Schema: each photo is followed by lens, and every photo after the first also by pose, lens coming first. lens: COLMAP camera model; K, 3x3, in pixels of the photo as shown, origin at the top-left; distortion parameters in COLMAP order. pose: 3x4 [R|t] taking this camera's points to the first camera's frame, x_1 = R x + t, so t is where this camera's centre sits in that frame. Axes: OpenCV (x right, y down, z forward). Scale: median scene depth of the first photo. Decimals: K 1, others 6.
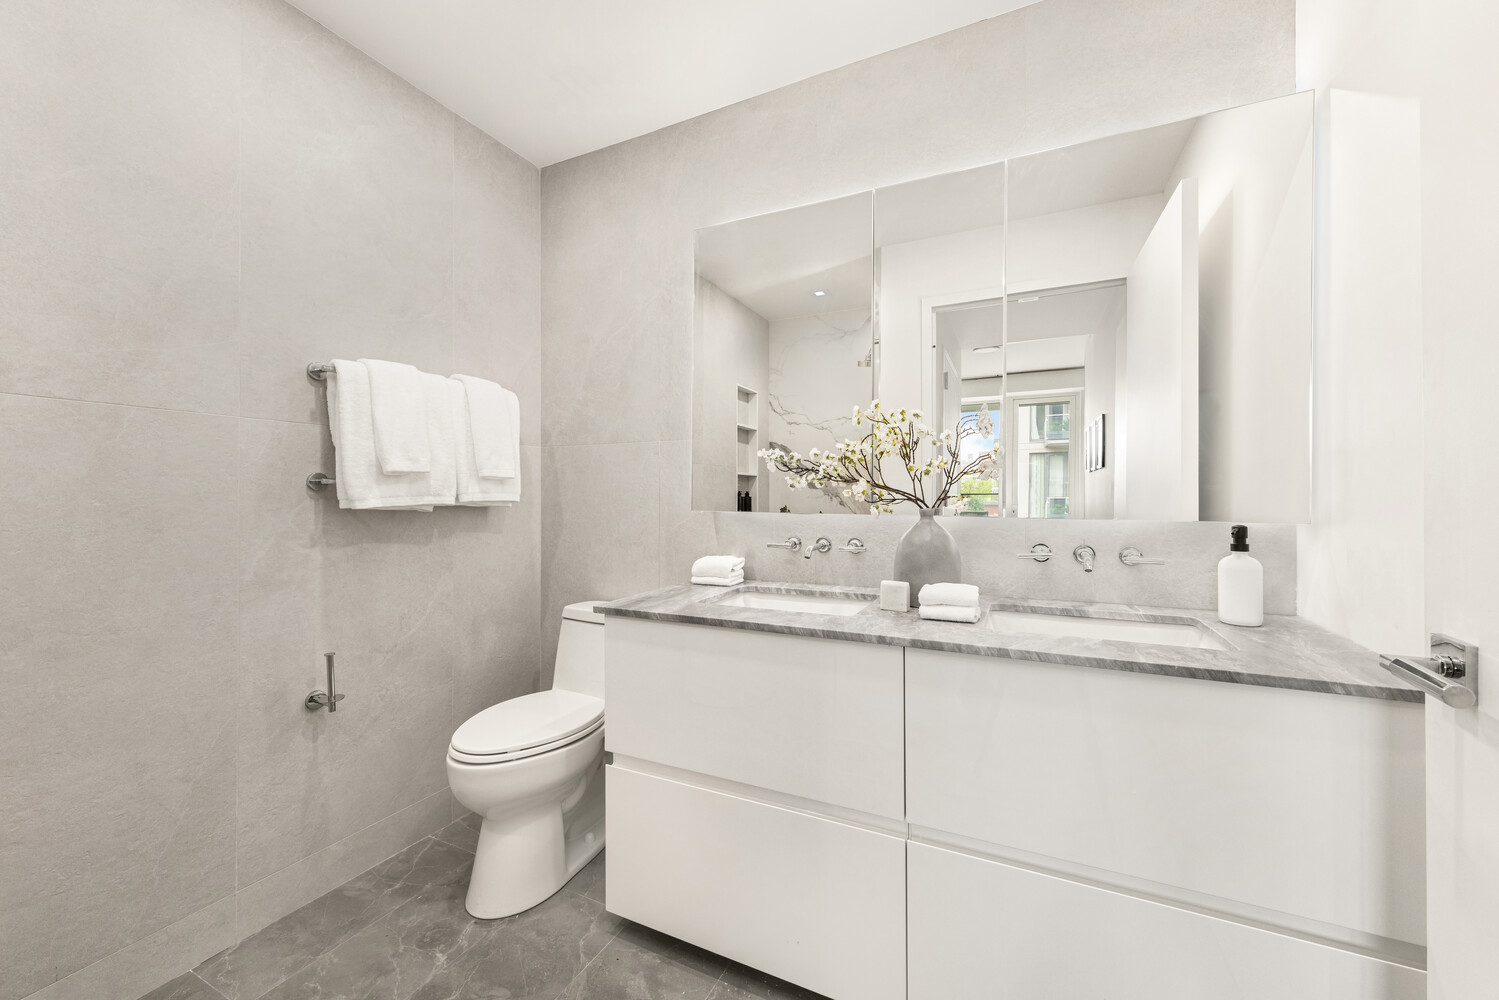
lens RADIAL K [[584.0, 0, 749.5], [0, 584.0, 500.0], [0, 0, 1]] dist [-0.000069, -0.000005]
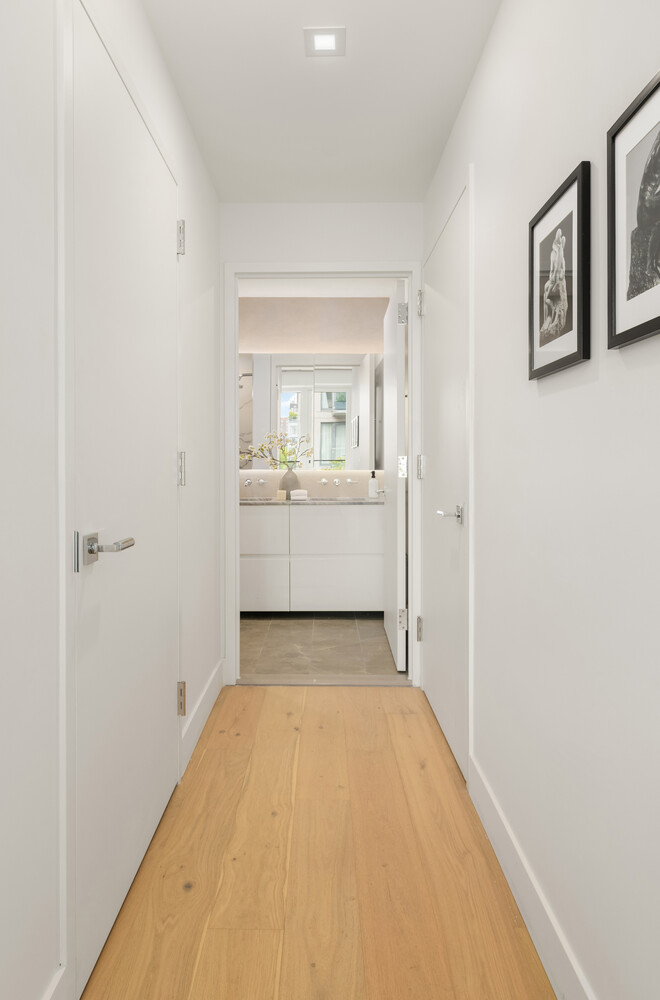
lens RADIAL K [[1097.9, 0, 330.0], [0, 1097.9, 500.0], [0, 0, 1]] dist [0.000009, -0.000099]
pose [[0.897883, -0.015026, 0.439977, -0.589878], [0.000045, 0.999420, 0.034040, -0.002042], [-0.440234, -0.030544, 0.897364, -1.228403]]
